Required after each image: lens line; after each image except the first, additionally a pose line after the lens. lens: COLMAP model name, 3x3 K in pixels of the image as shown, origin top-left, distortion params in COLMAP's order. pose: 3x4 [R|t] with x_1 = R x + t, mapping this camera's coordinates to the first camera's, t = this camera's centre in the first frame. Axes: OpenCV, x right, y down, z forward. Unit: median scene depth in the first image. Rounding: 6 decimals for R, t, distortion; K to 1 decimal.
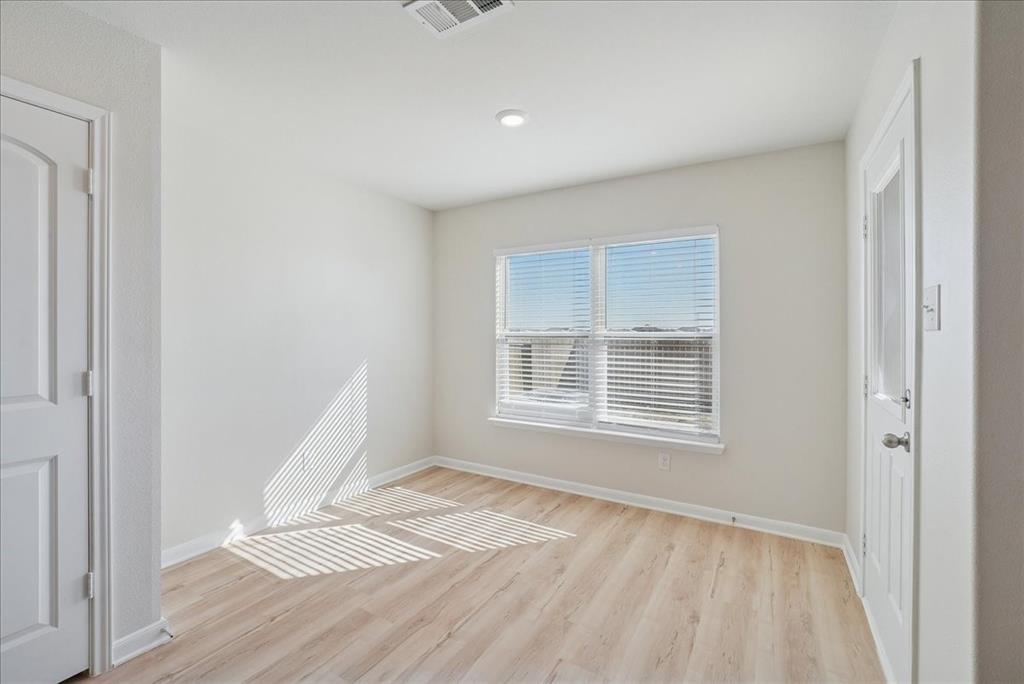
lens RADIAL K [[431.4, 0, 512.0], [0, 431.4, 342.0], [0, 0, 1]] dist [-0.045198, 0.013008]
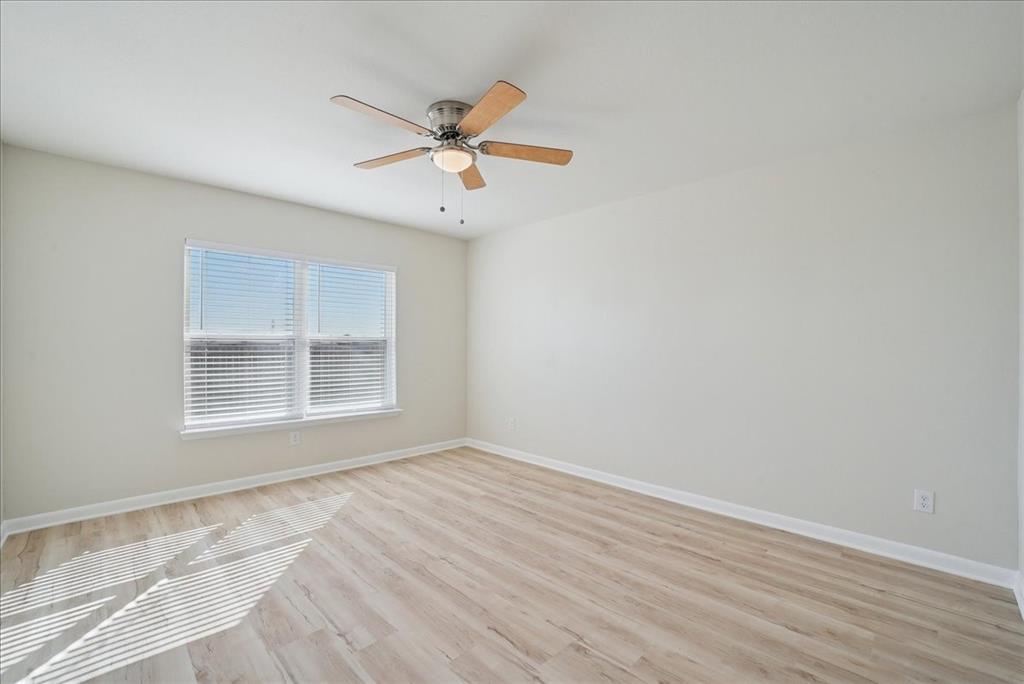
lens RADIAL K [[431.4, 0, 512.0], [0, 431.4, 342.0], [0, 0, 1]] dist [-0.045198, 0.013008]
pose [[0.234122, 0.003056, 0.972202, -0.876194], [-0.006868, 0.999975, -0.001490, -0.006402], [-0.972183, -0.006328, 0.234137, 0.193066]]
